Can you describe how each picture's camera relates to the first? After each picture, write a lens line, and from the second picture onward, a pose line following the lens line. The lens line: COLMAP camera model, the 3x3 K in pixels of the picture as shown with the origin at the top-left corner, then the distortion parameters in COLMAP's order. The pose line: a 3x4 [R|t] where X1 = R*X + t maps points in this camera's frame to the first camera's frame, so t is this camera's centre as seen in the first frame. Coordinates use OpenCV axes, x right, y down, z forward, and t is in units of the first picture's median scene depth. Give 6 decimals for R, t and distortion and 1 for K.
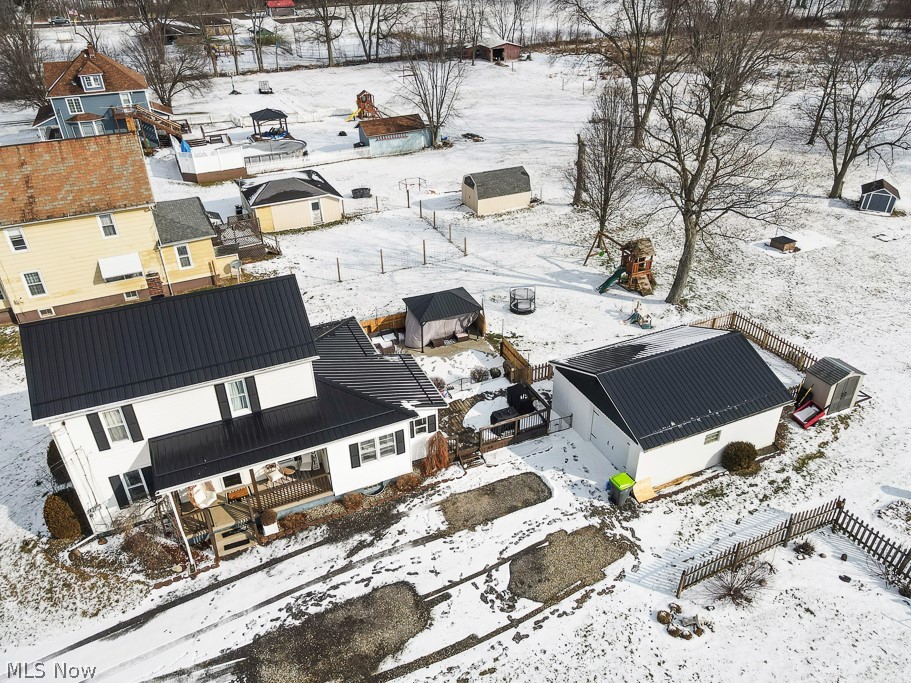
lens RADIAL K [[667.5, 0, 448.9], [0, 667.5, 341.0], [0, 0, 1]] dist [0.016403, 0.007250]
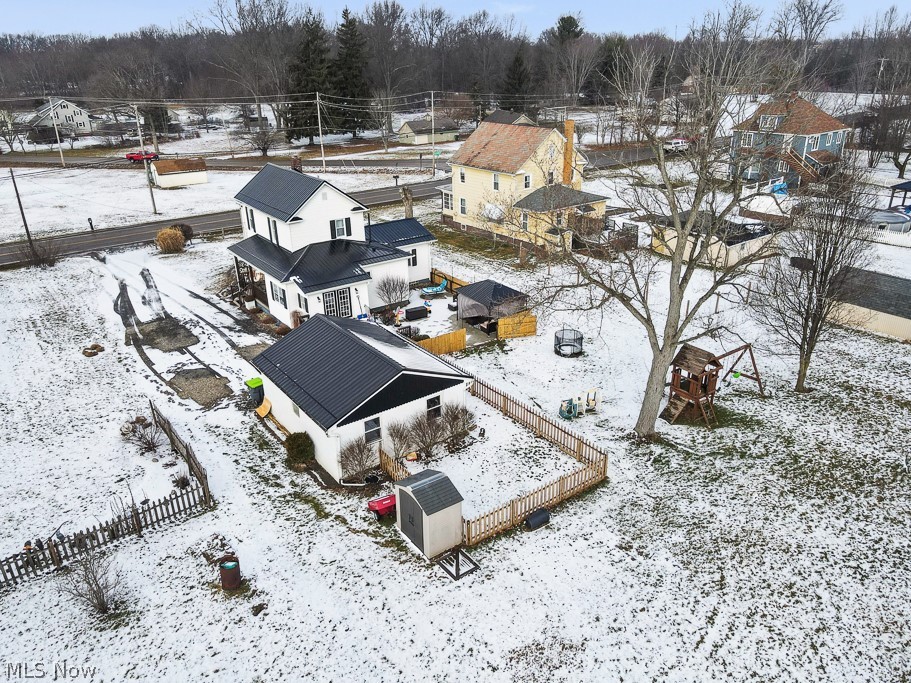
lens RADIAL K [[667.5, 0, 448.9], [0, 667.5, 341.0], [0, 0, 1]] dist [0.016403, 0.007250]
pose [[0.203065, 0.406173, -0.890948, 1.489375], [-0.490254, 0.829816, 0.266564, -0.376560], [0.847594, 0.382661, 0.367635, 0.885690]]
